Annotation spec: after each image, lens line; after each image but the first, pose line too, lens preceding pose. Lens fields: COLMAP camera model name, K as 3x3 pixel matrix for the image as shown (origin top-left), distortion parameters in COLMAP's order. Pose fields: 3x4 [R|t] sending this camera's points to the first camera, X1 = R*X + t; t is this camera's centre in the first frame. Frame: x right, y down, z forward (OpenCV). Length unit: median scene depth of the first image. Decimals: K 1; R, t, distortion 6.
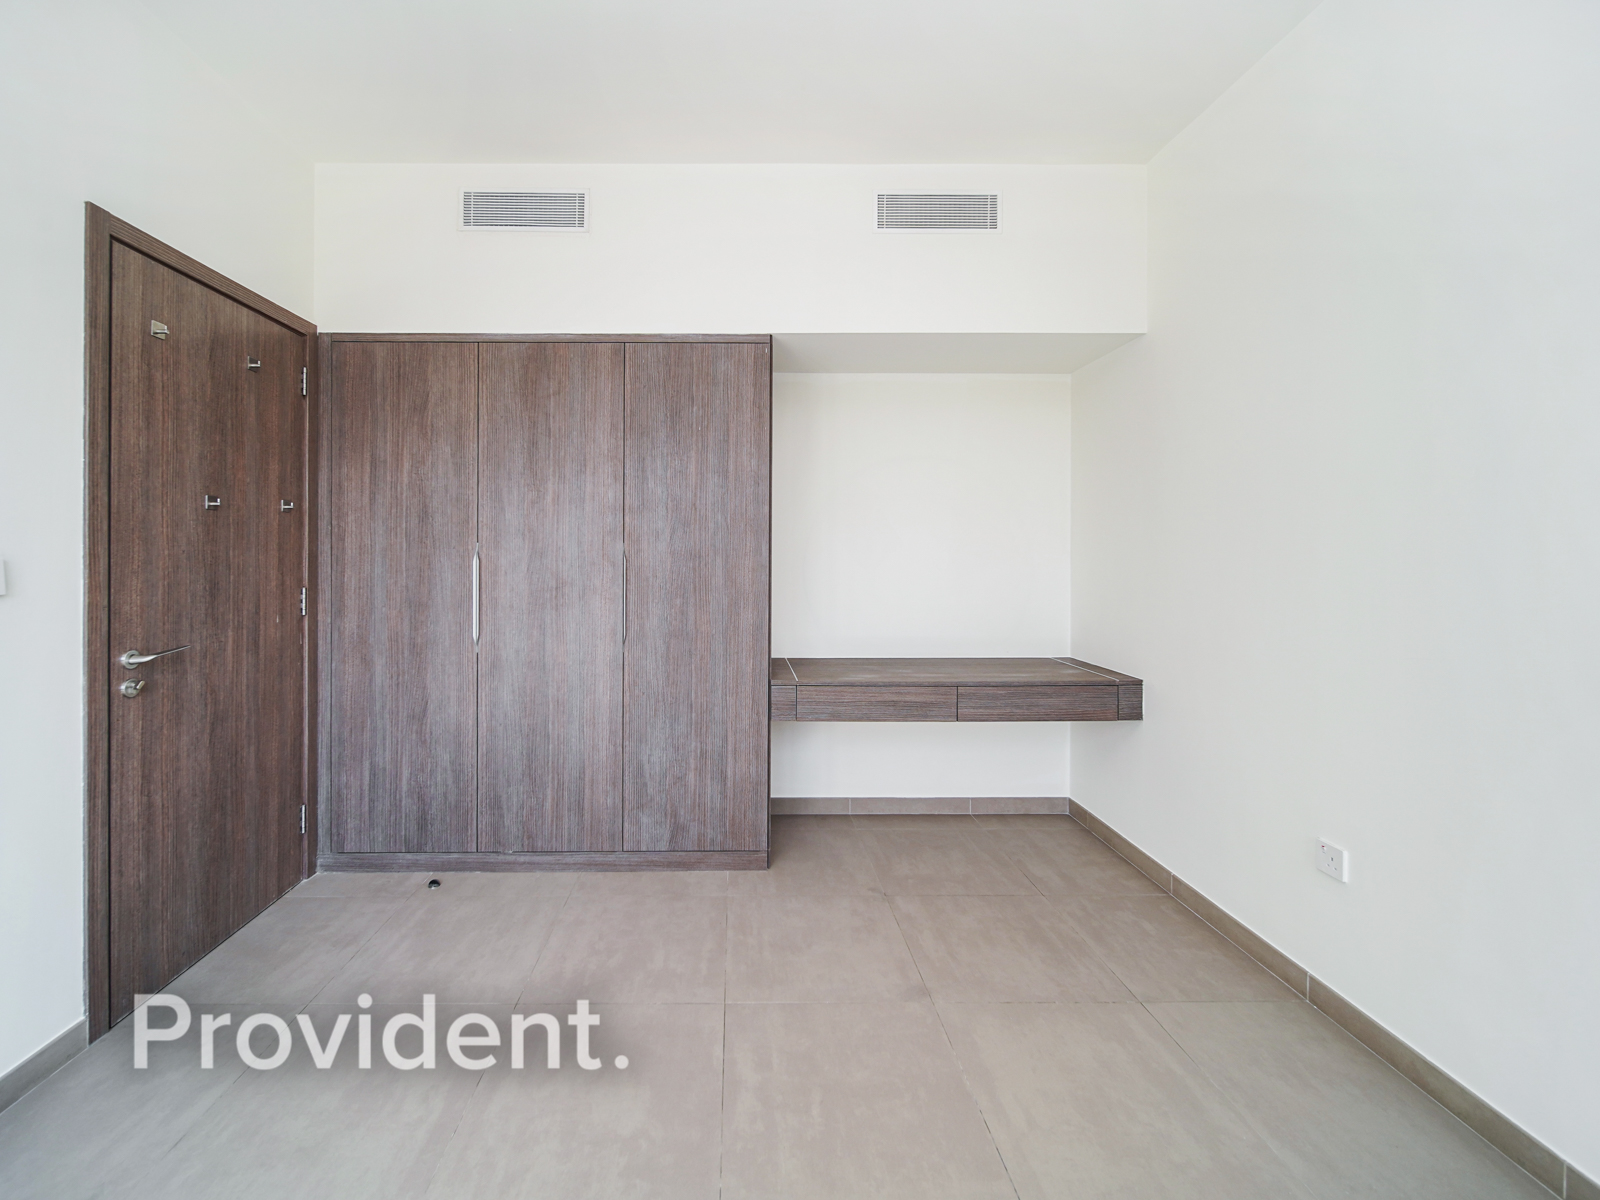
lens RADIAL K [[658.2, 0, 739.6], [0, 658.2, 558.9], [0, 0, 1]] dist [-0.000332, 0.000019]
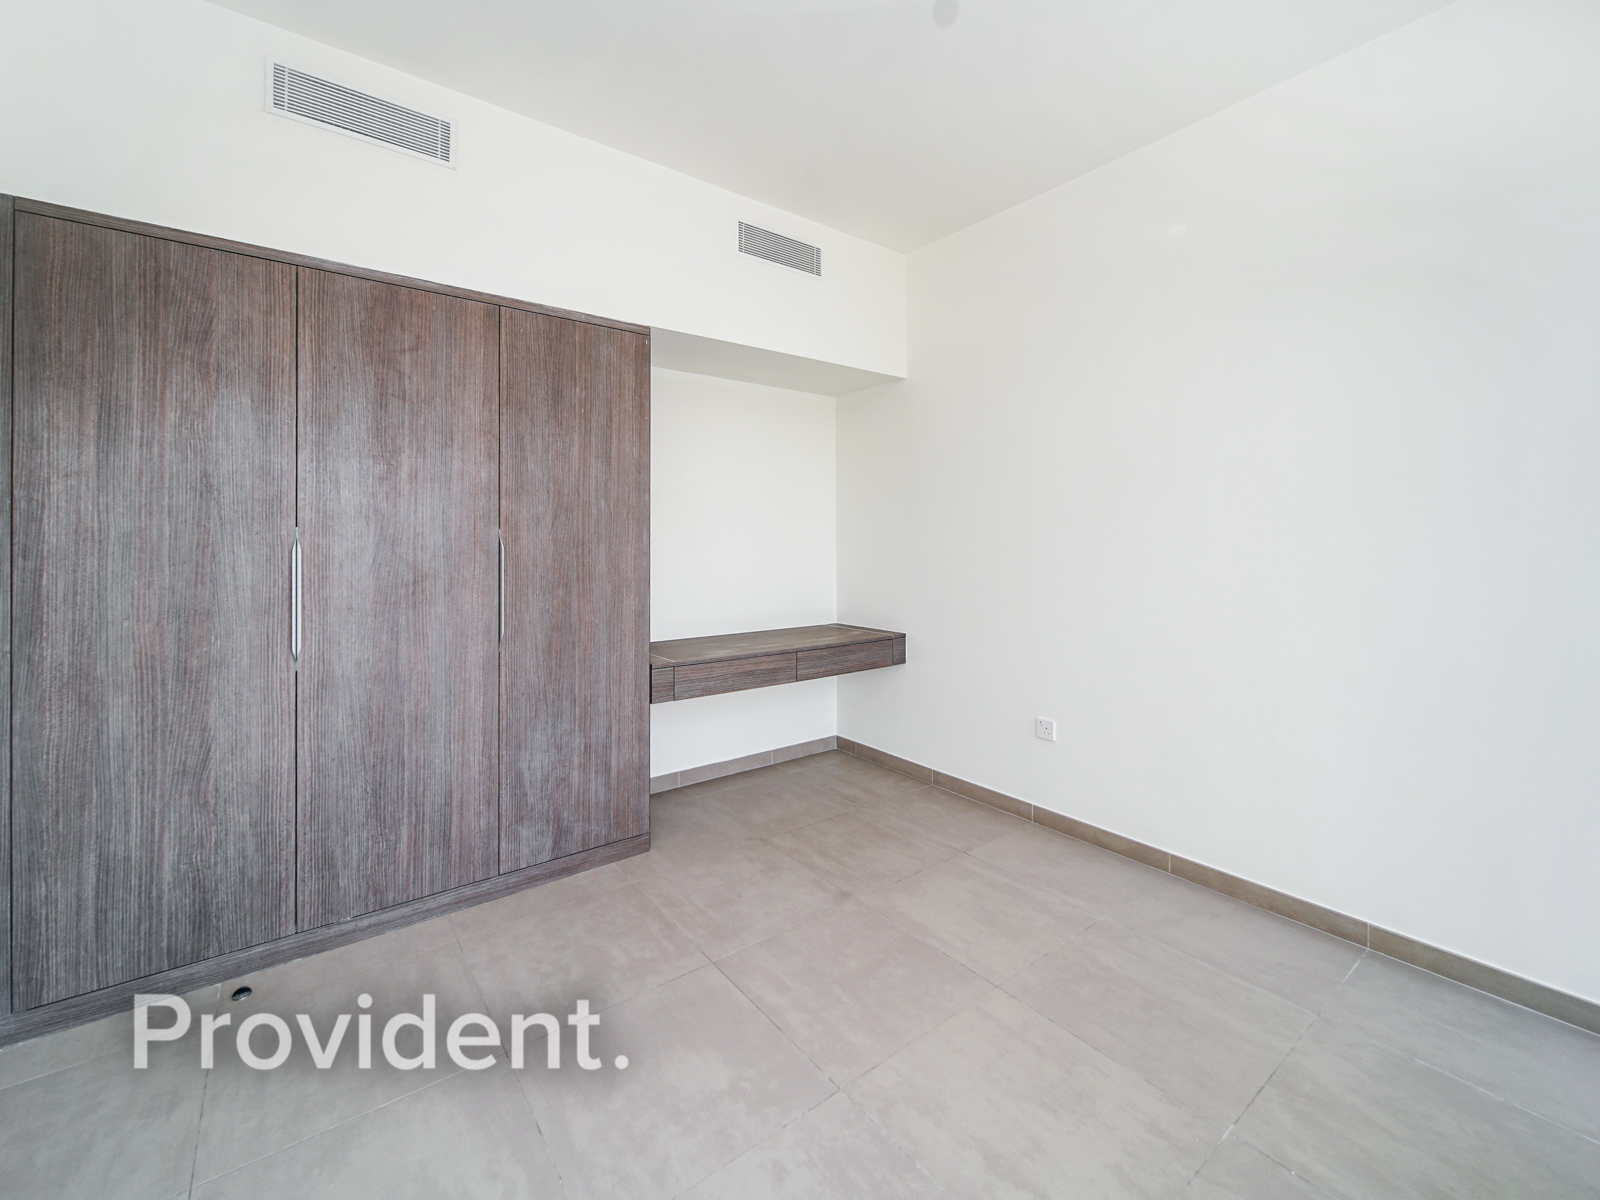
lens RADIAL K [[664.9, 0, 792.2], [0, 664.9, 542.5], [0, 0, 1]] dist [0.000078, -0.000803]
pose [[0.803464, -0.003223, 0.595345, -0.394319], [0.007239, 0.999964, -0.004356, 0.000800], [-0.595309, 0.007809, 0.803459, 0.037279]]
